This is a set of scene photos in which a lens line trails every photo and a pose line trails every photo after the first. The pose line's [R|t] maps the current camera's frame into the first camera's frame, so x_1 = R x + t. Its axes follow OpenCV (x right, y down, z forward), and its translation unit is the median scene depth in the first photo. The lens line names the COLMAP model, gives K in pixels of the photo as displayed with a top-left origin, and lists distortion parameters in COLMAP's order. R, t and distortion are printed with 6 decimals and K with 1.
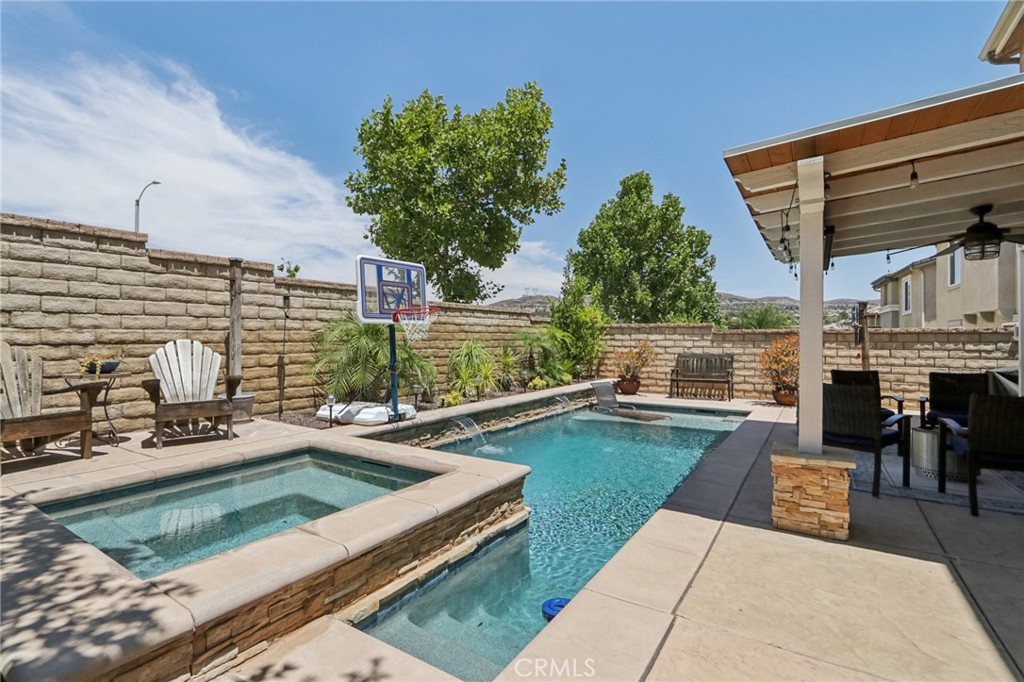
lens RADIAL K [[475.7, 0, 504.7], [0, 475.7, 341.3], [0, 0, 1]] dist [-0.006415, 0.000000]
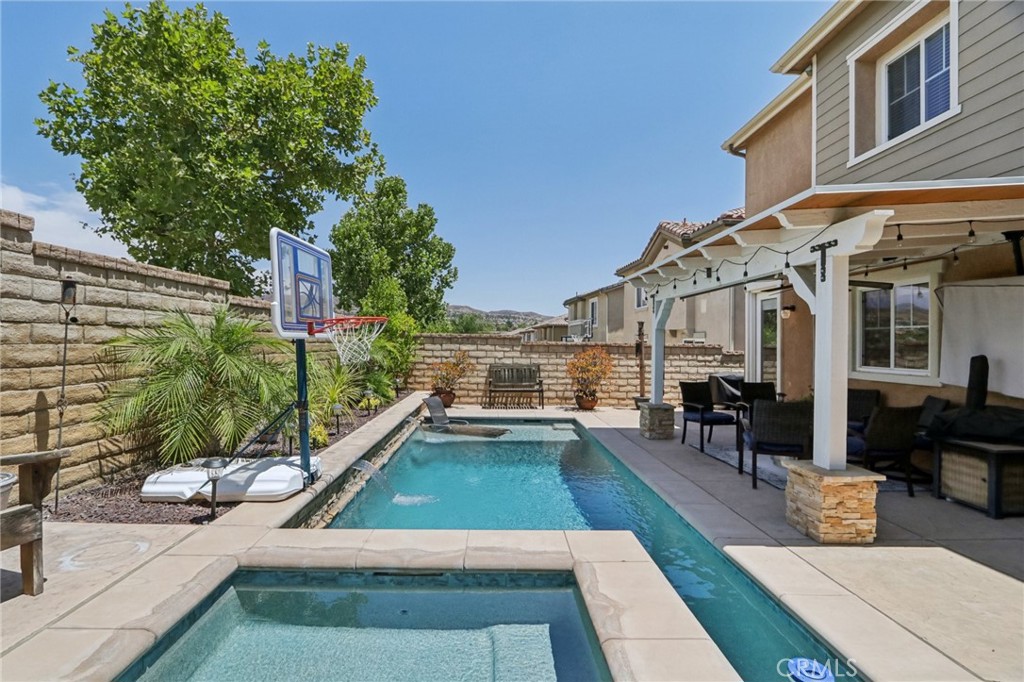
lens RADIAL K [[475.7, 0, 506.1], [0, 475.7, 341.3], [0, 0, 1]] dist [-0.006415, 0.000000]
pose [[0.829973, 0.013219, 0.557646, -0.214379], [-0.009618, 0.999910, -0.009388, -0.016649], [-0.557720, 0.002428, 0.830026, 0.171711]]
